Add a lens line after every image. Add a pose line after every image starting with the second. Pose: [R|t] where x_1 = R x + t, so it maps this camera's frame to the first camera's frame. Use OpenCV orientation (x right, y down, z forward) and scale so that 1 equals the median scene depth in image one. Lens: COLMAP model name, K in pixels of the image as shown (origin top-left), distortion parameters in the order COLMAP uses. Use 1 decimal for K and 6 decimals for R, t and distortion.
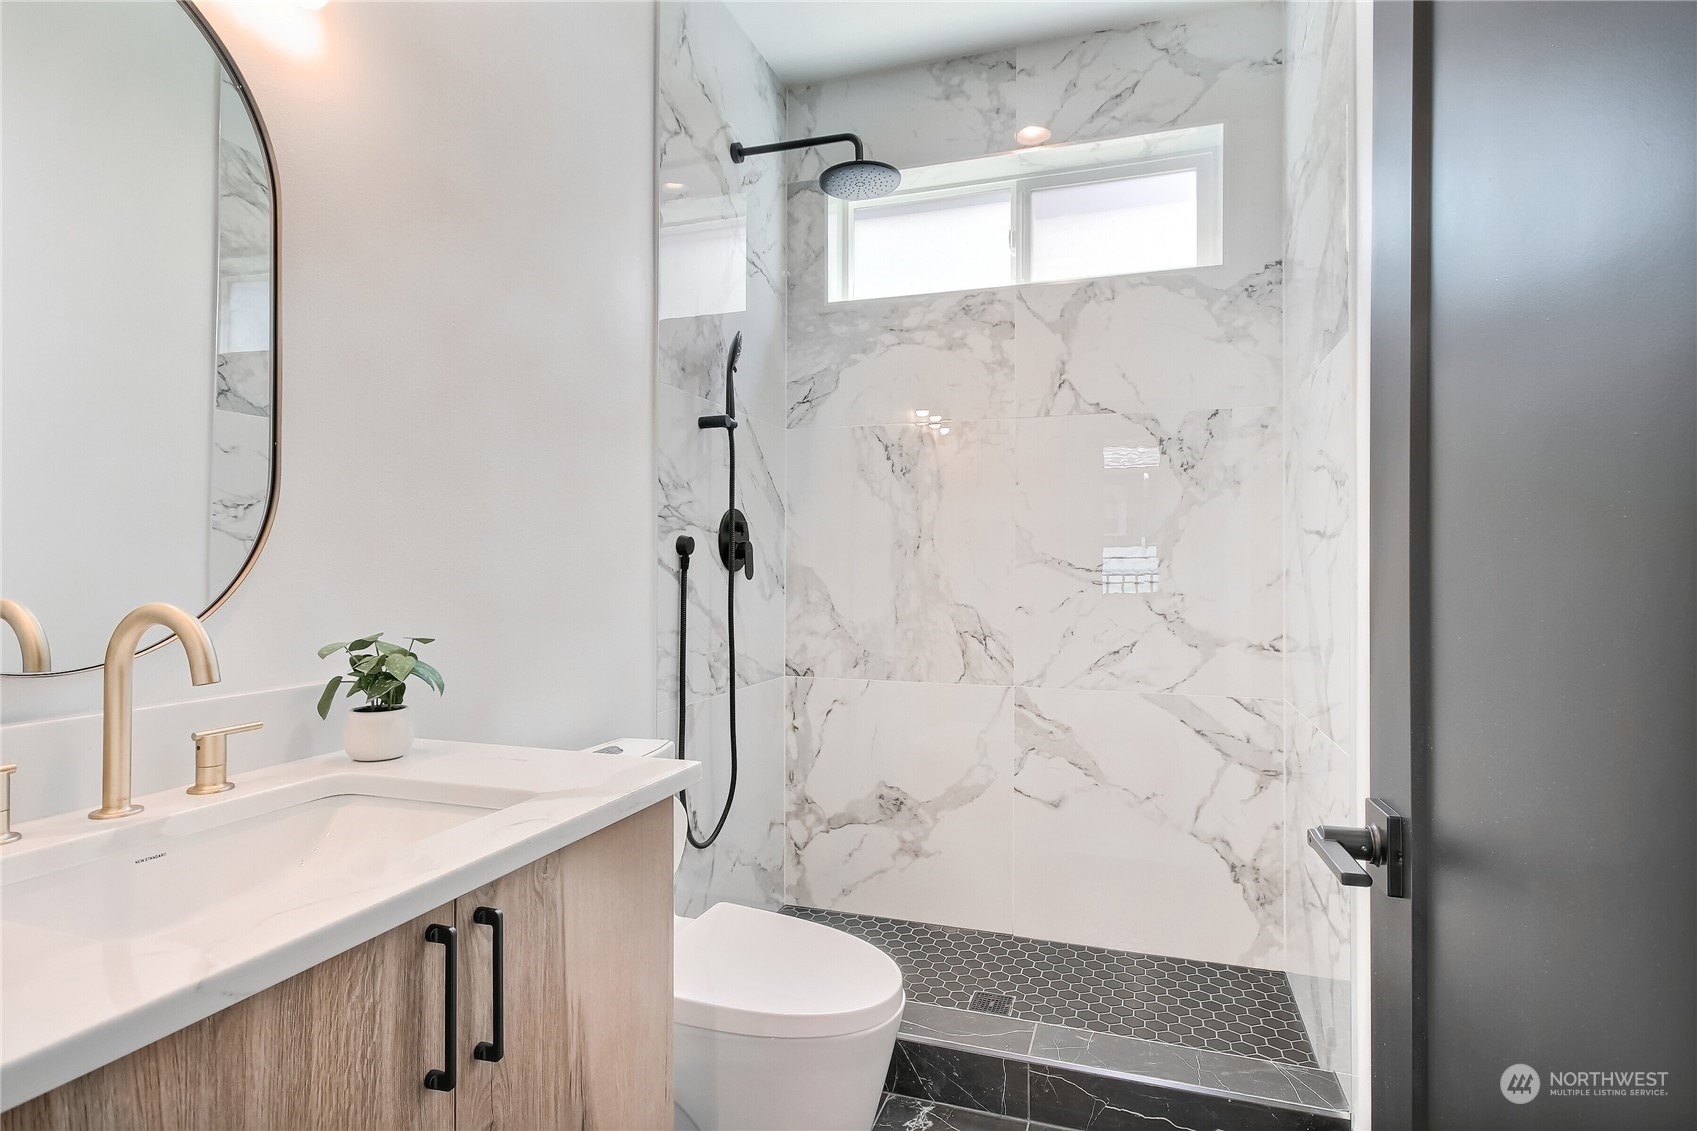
lens RADIAL K [[888.8, 0, 854.0], [0, 888.8, 565.0], [0, 0, 1]] dist [0.004925, 0.001109]
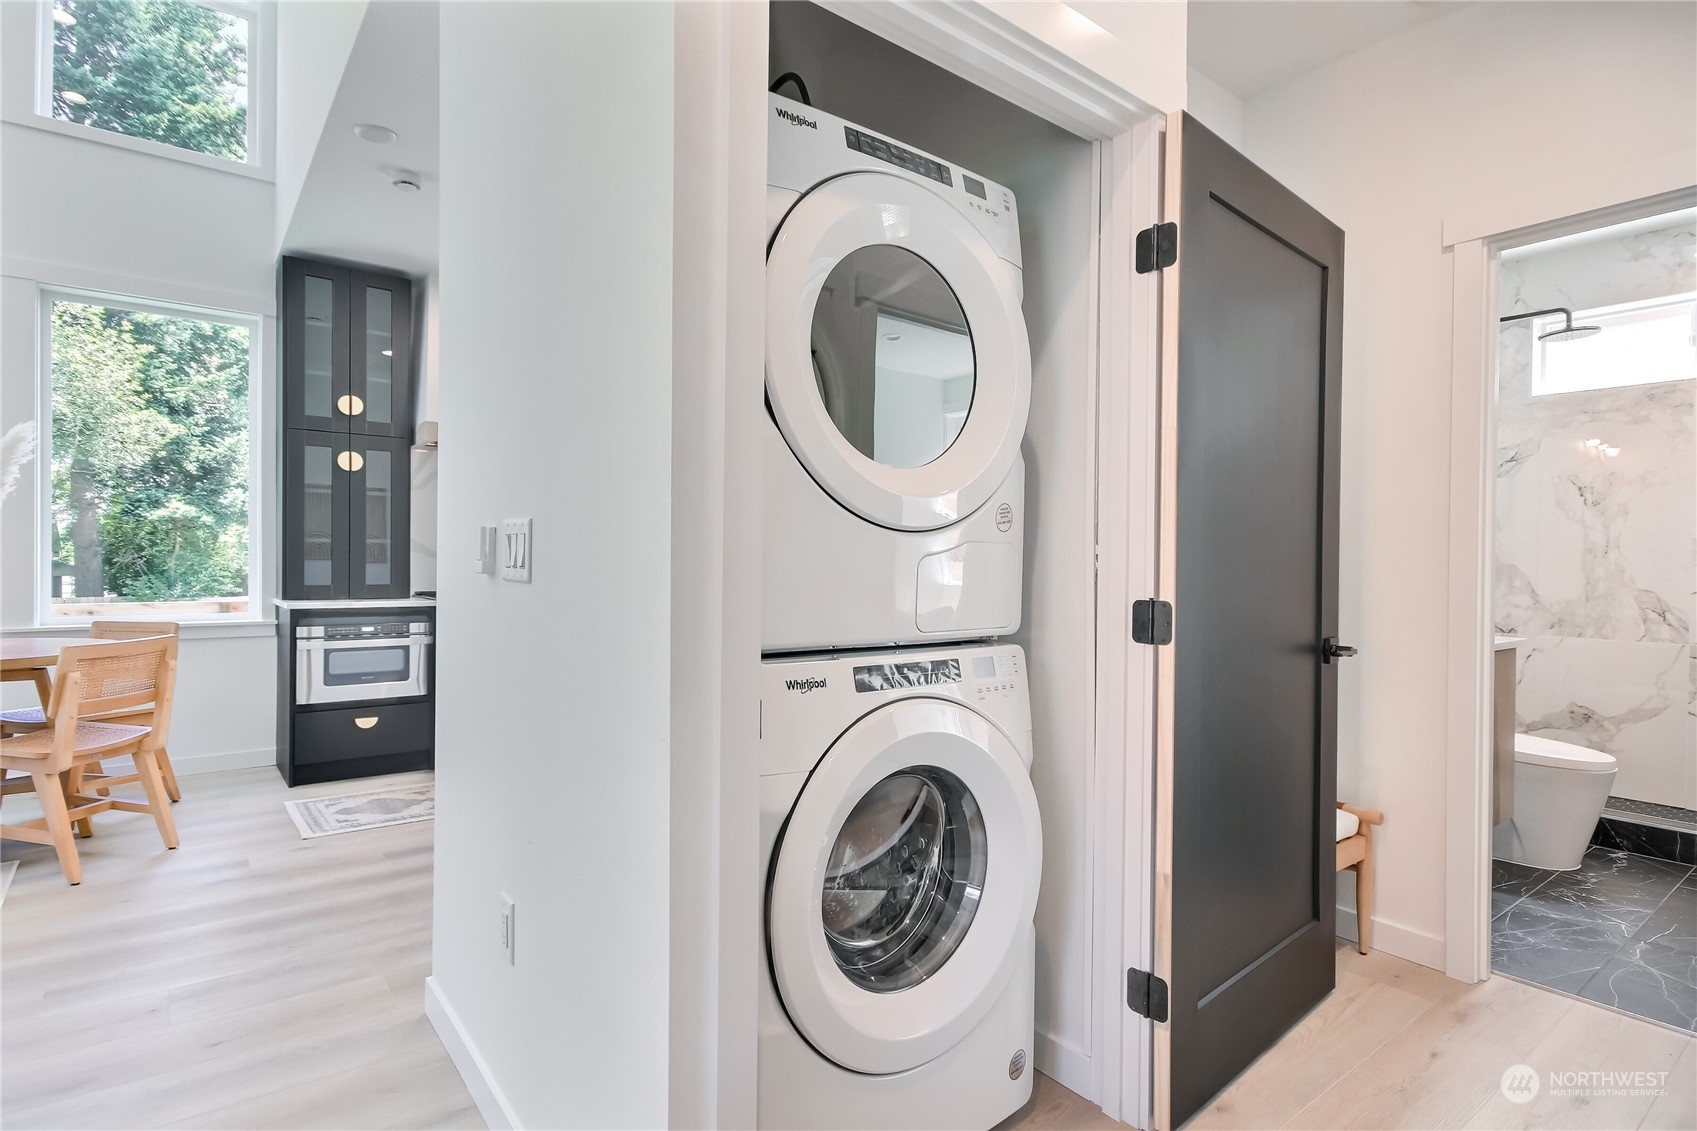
lens RADIAL K [[859.6, 0, 848.5], [0, 859.6, 565.5], [0, 0, 1]] dist [0.050484, -0.030538]
pose [[0.831509, 0.011108, -0.555400, -0.176131], [-0.006652, 0.999927, 0.010038, -0.004013], [0.555471, -0.004652, 0.831523, -1.002045]]
